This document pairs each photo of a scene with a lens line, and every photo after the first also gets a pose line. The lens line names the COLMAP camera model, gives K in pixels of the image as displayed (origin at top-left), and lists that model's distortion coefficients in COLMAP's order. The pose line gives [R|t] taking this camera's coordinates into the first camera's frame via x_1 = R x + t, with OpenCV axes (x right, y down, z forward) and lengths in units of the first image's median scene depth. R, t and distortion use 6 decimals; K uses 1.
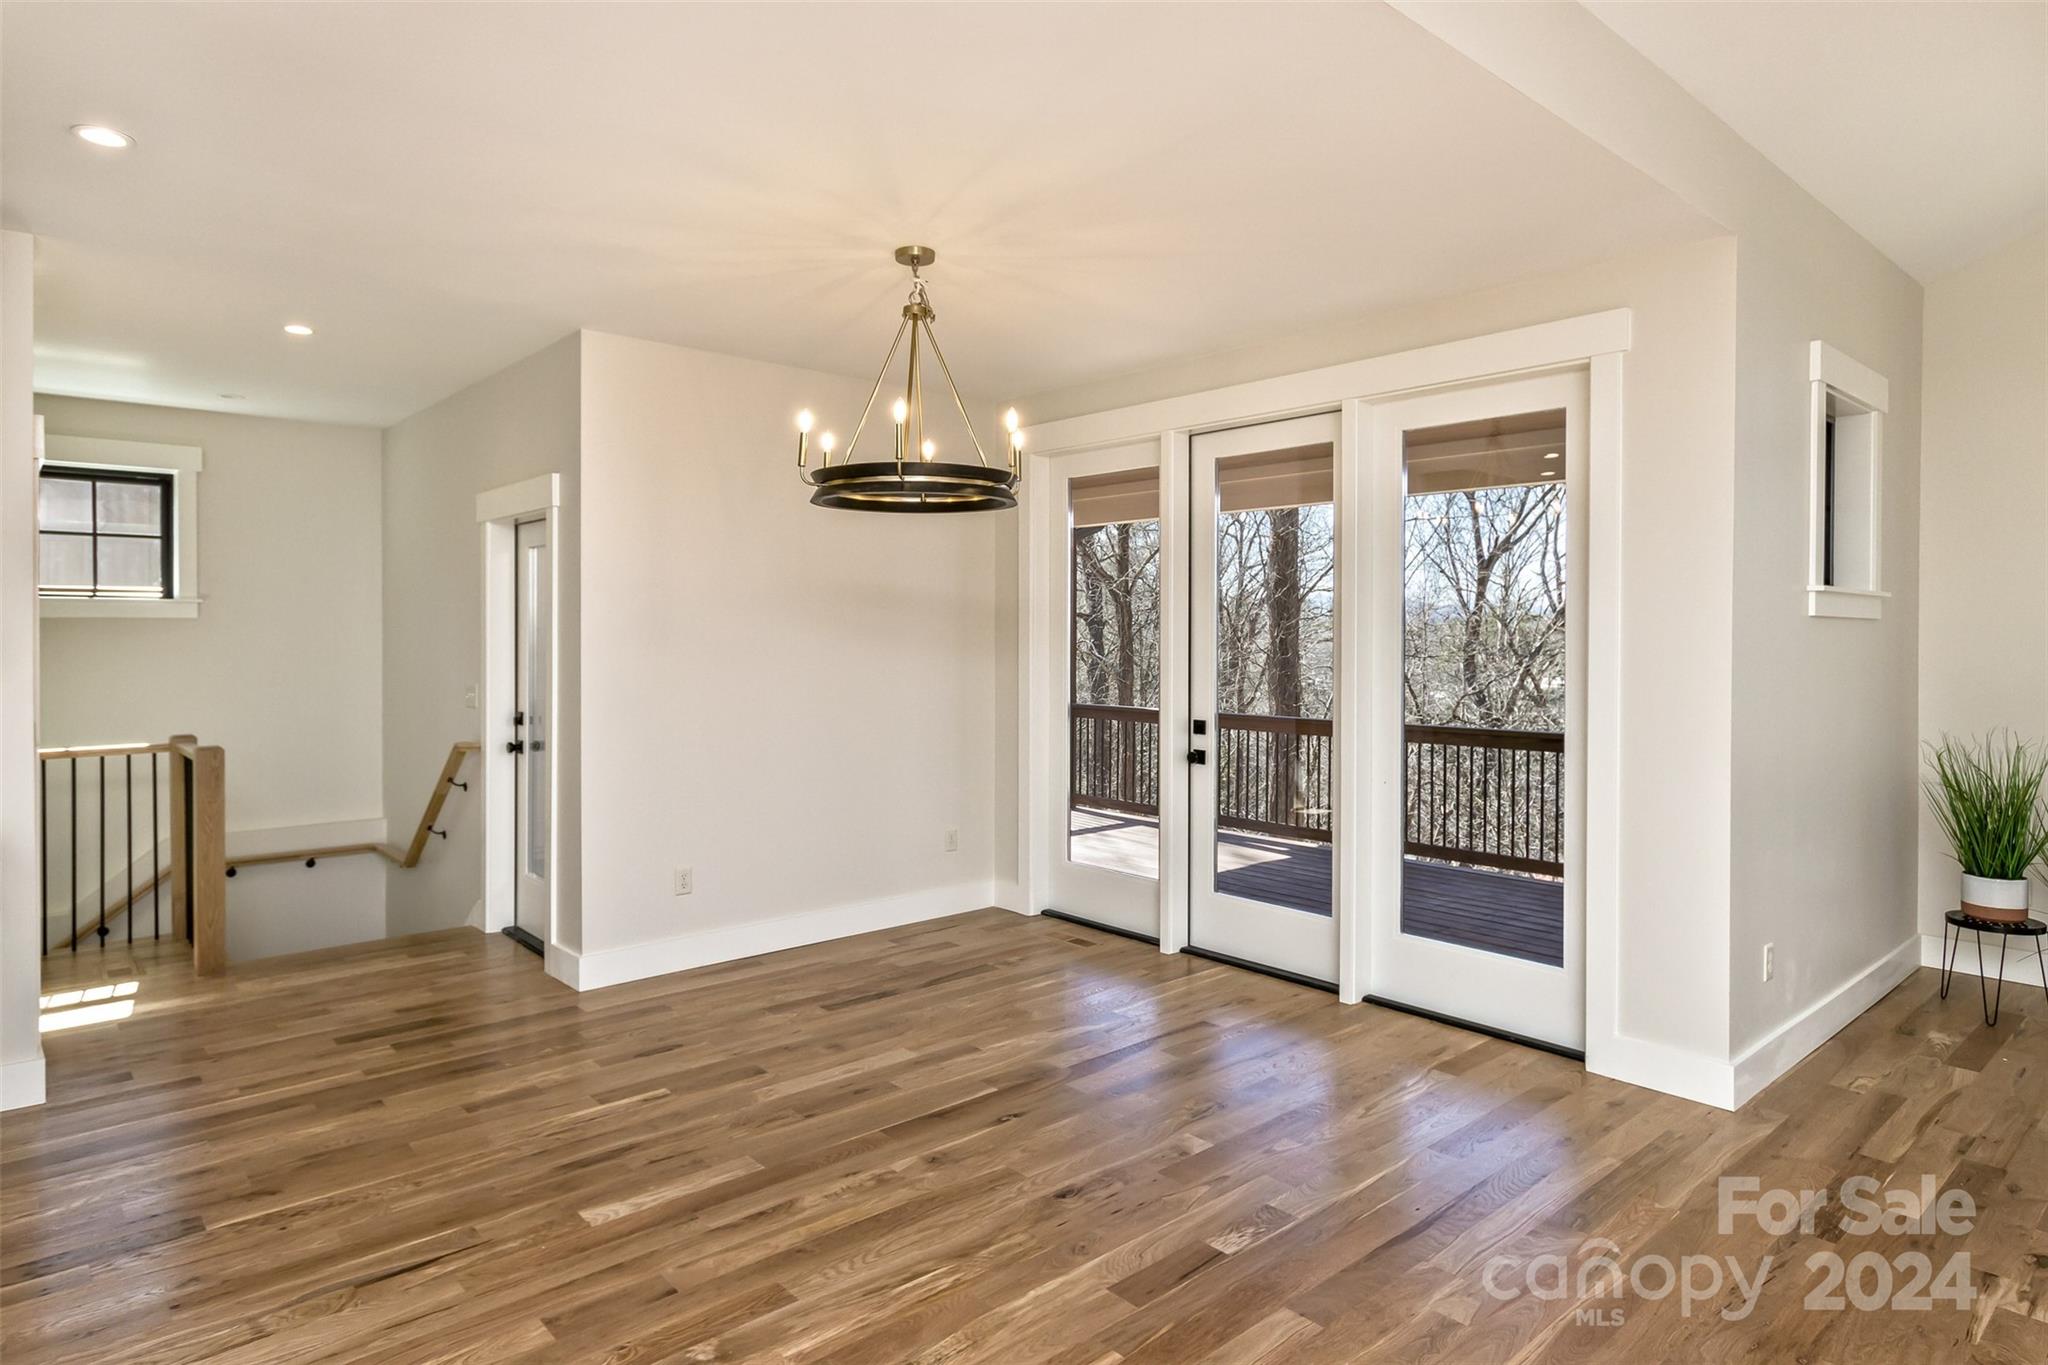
lens RADIAL K [[1167.8, 0, 1029.6], [0, 1167.8, 664.9], [0, 0, 1]] dist [-0.007886, -0.004159]
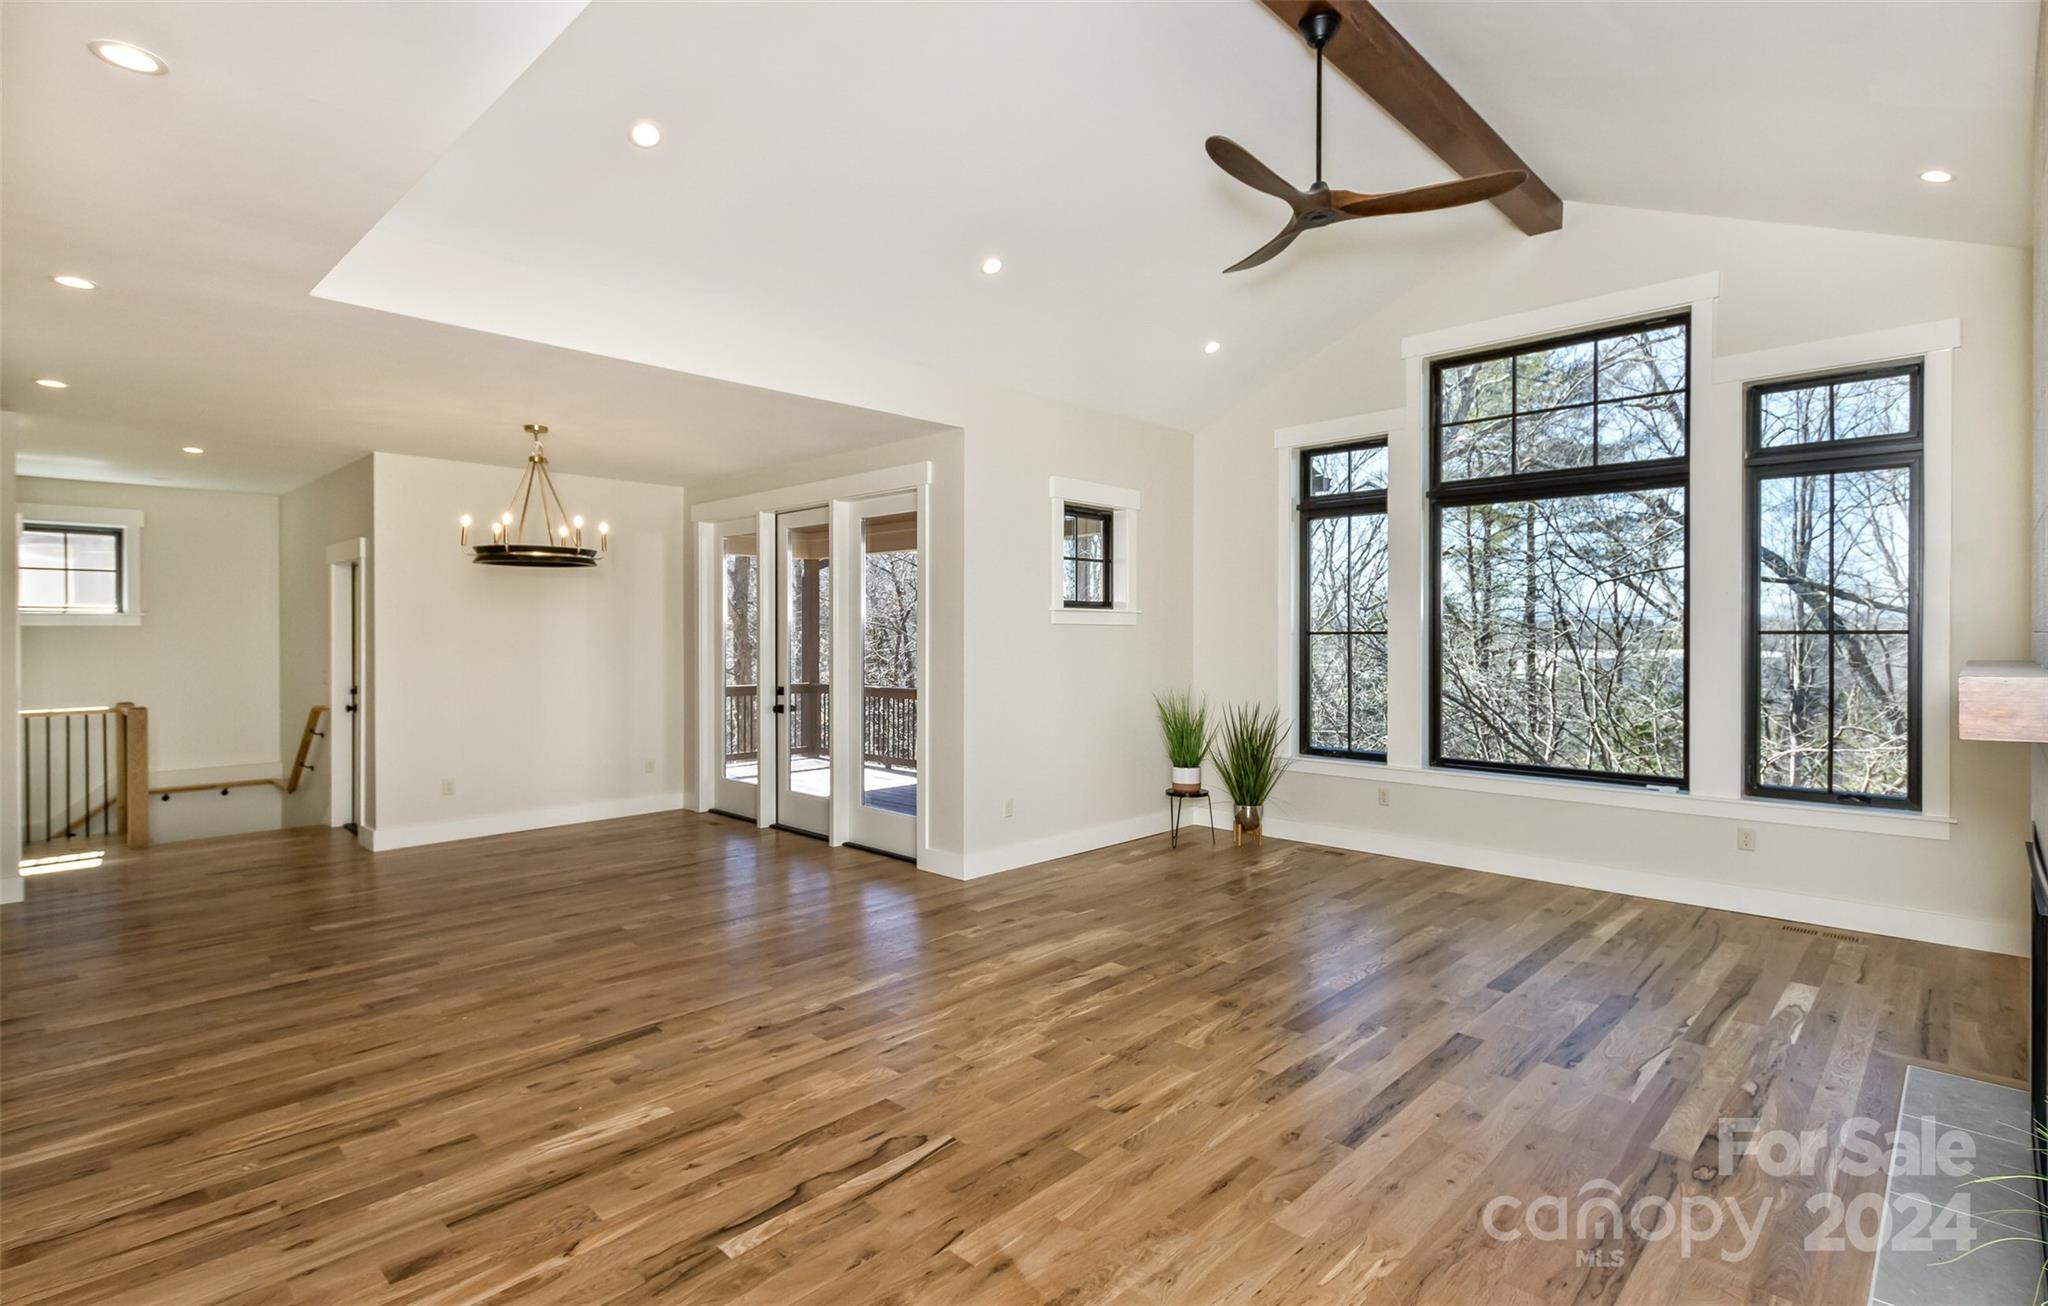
lens RADIAL K [[998.9, 0, 1016.8], [0, 998.9, 646.0], [0, 0, 1]] dist [0.005615, 0.000715]
pose [[0.997652, -0.005280, 0.068285, 0.359456], [0.006295, 0.999873, -0.014662, 0.012605], [-0.068199, 0.015057, 0.997558, -0.407415]]
